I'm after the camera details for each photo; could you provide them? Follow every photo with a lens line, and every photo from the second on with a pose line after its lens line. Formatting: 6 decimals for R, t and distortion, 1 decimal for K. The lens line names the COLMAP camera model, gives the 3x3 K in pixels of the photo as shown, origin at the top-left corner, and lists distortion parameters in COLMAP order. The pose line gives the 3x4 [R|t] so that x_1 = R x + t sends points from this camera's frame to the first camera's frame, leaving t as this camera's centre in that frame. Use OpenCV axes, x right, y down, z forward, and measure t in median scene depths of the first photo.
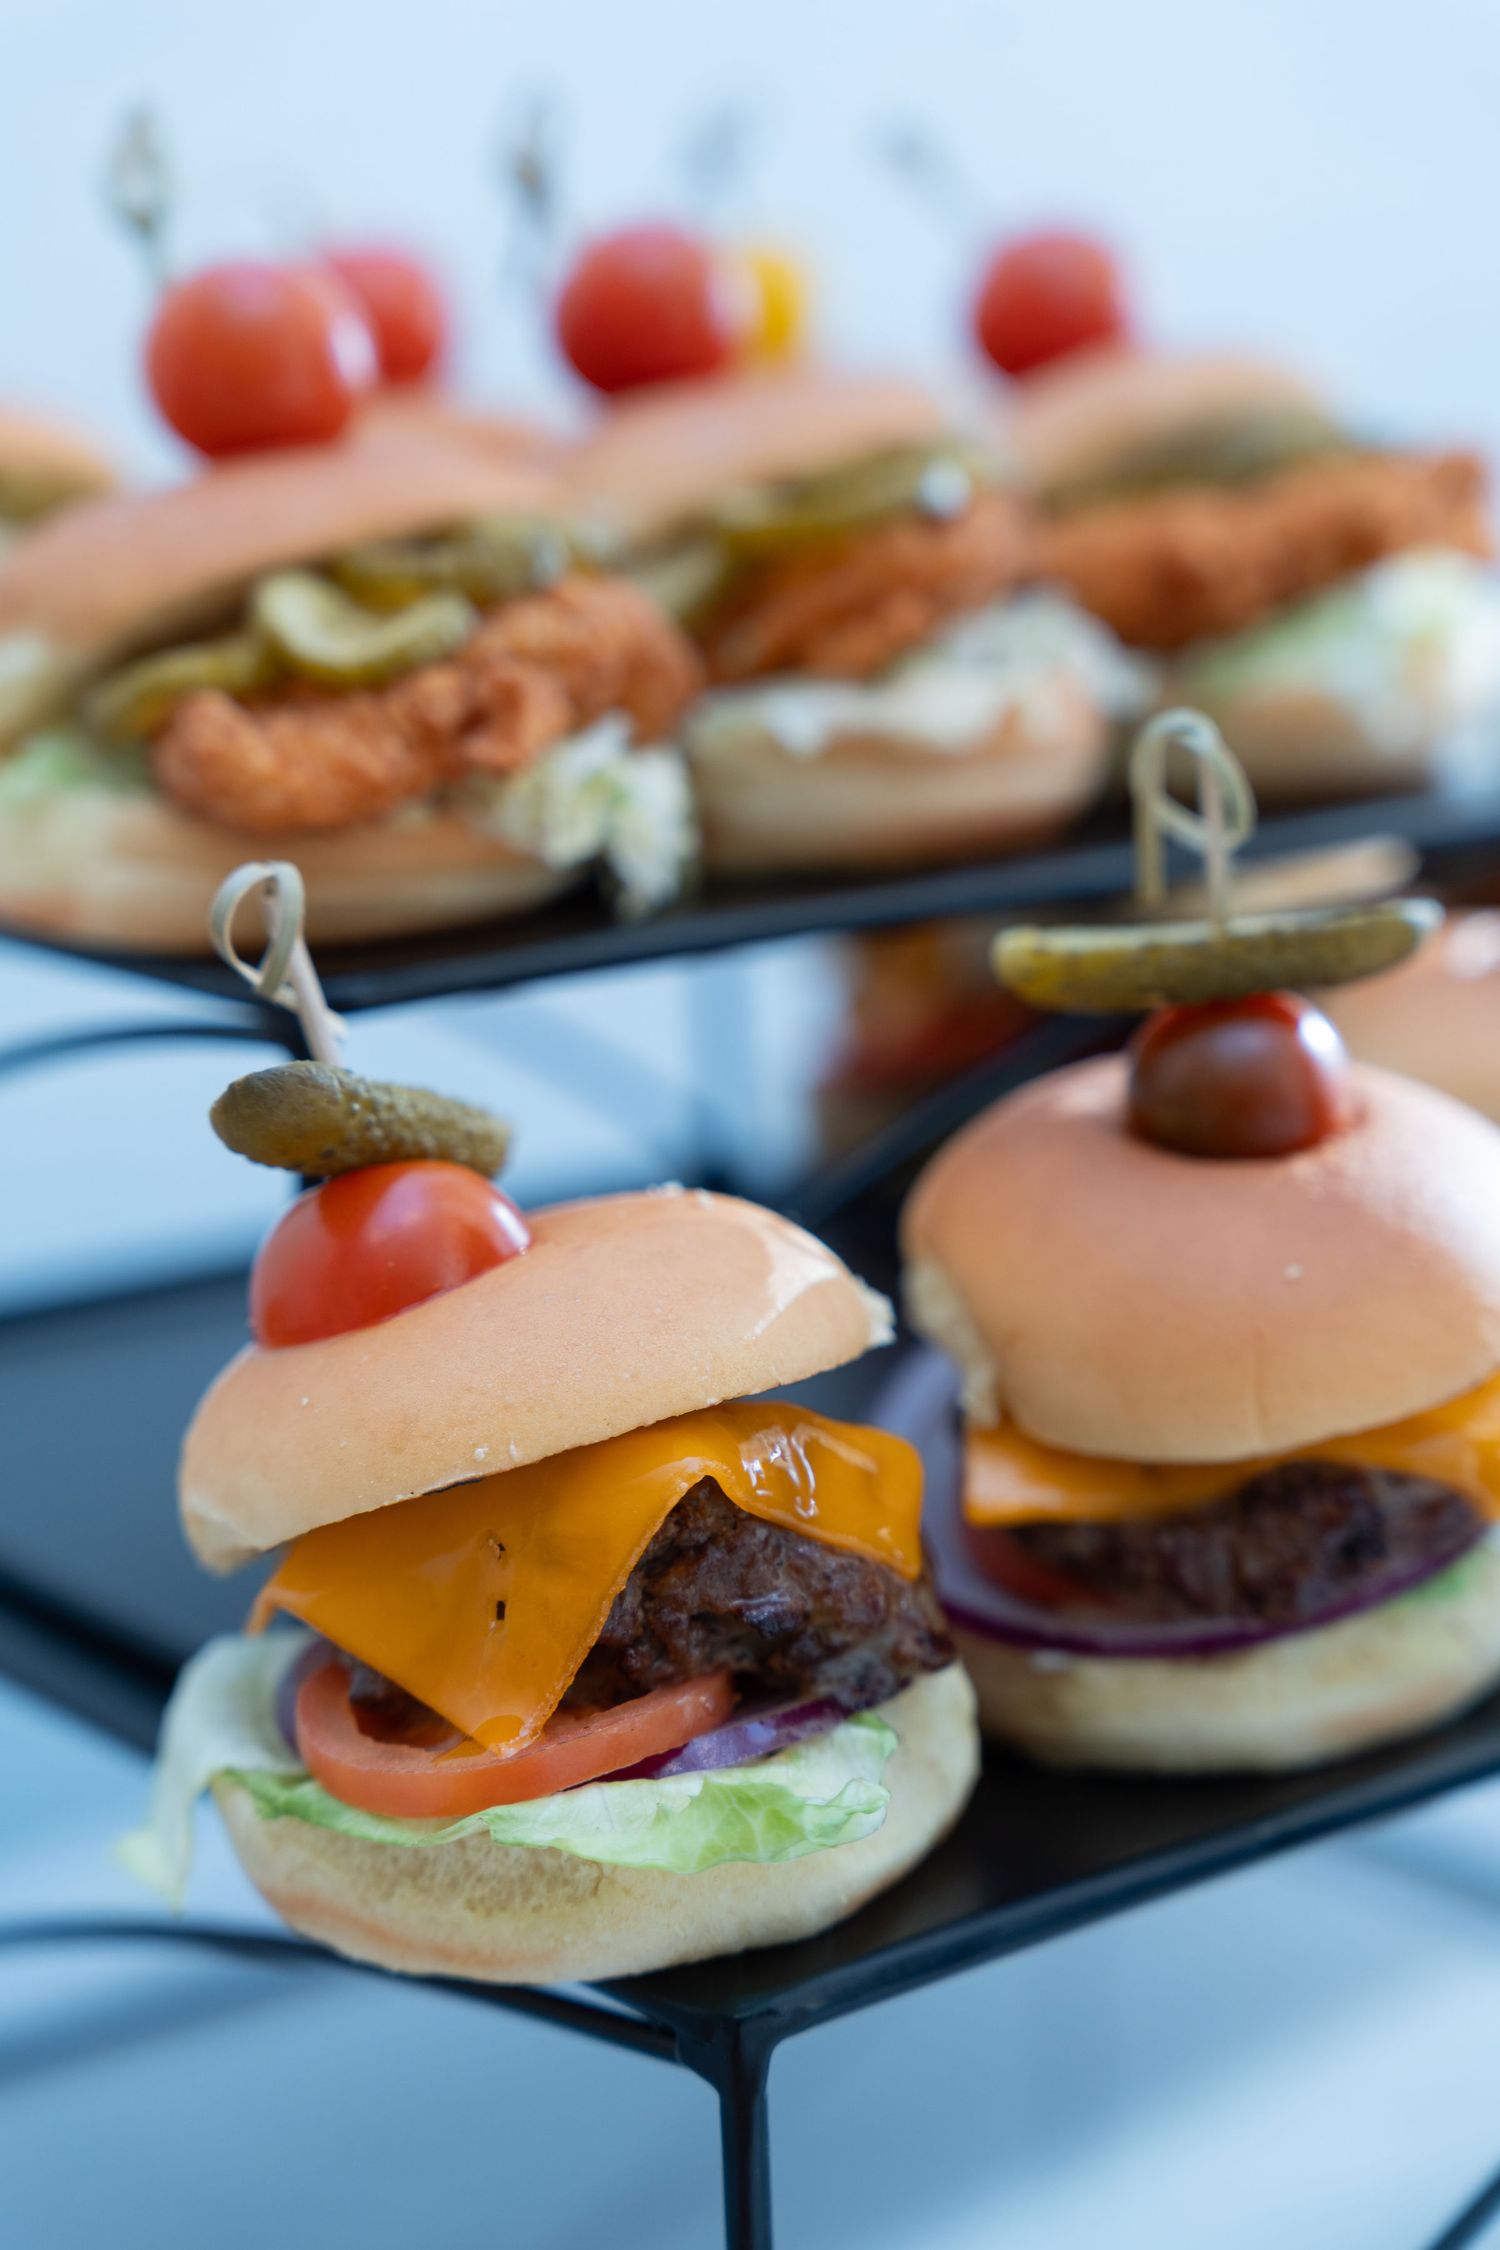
lens RADIAL K [[4463.9, 0, 750.0], [0, 4463.9, 1125.0], [0, 0, 1]] dist [0.047317, 0.031929]
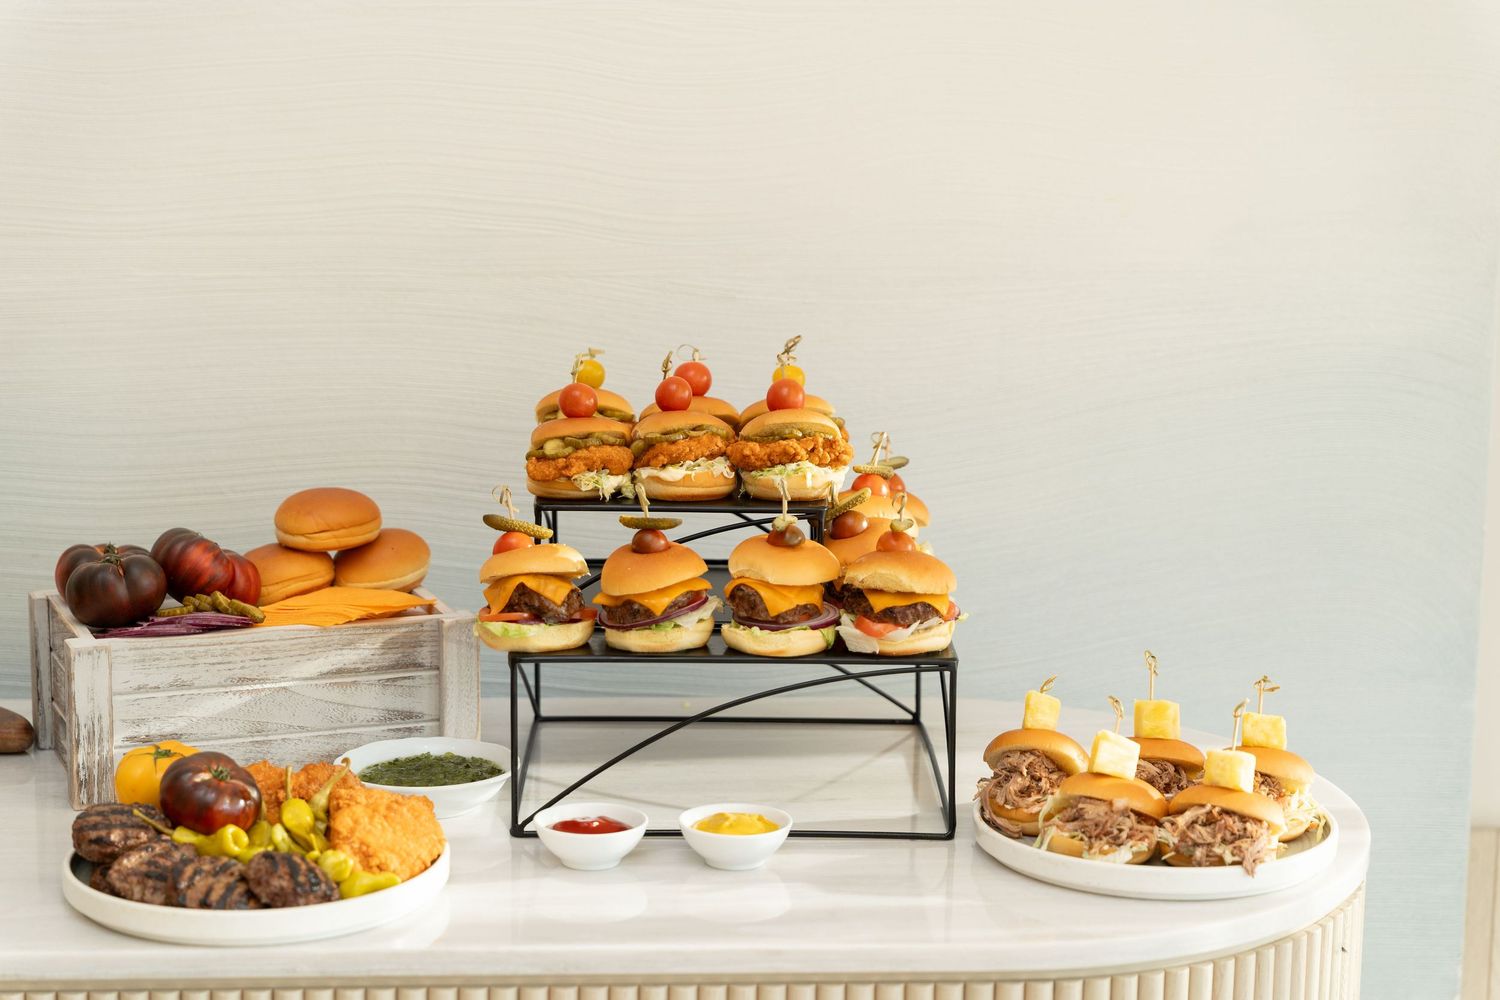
lens RADIAL K [[2957.7, 0, 750.0], [0, 2957.7, 500.0], [0, 0, 1]] dist [0.087303, -0.104114]
pose [[0.813341, 0.156064, -0.560464, 2.666727], [-0.160852, 0.986120, 0.041164, -0.276111], [0.559109, 0.056671, 0.827155, -2.463081]]
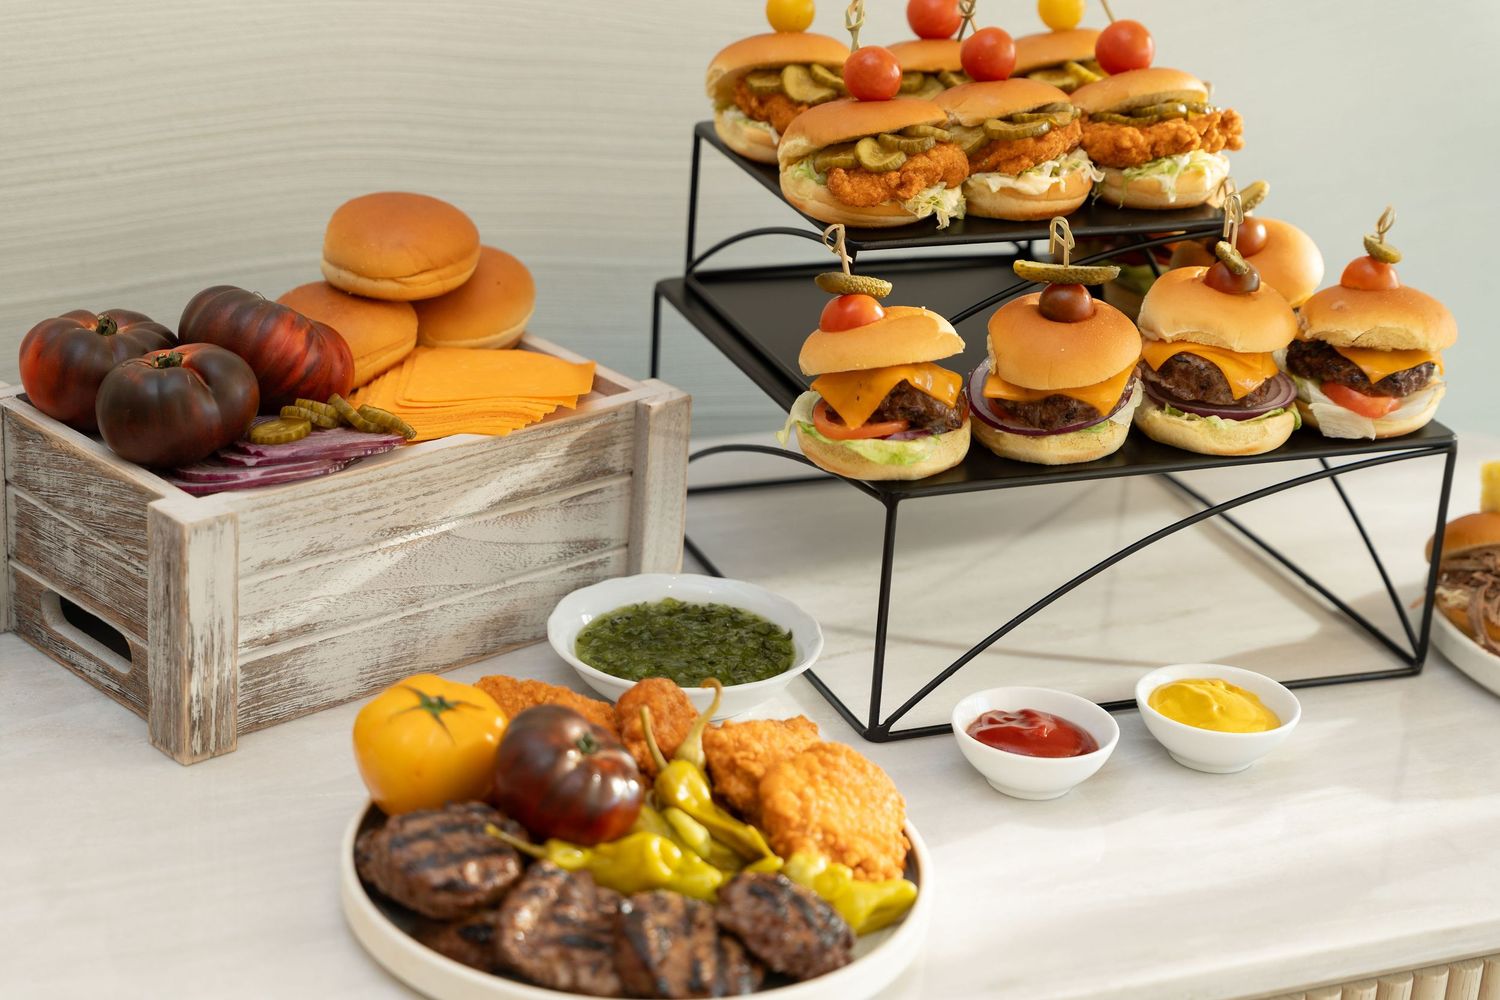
lens RADIAL K [[3163.7, 0, 752.1], [0, 3163.7, 524.6], [0, 0, 1]] dist [0.056342, -0.053832]
pose [[0.961783, 0.188645, -0.198462, 0.481170], [-0.148520, 0.968333, 0.200684, -0.380388], [0.230035, -0.163538, 0.959343, -2.049155]]
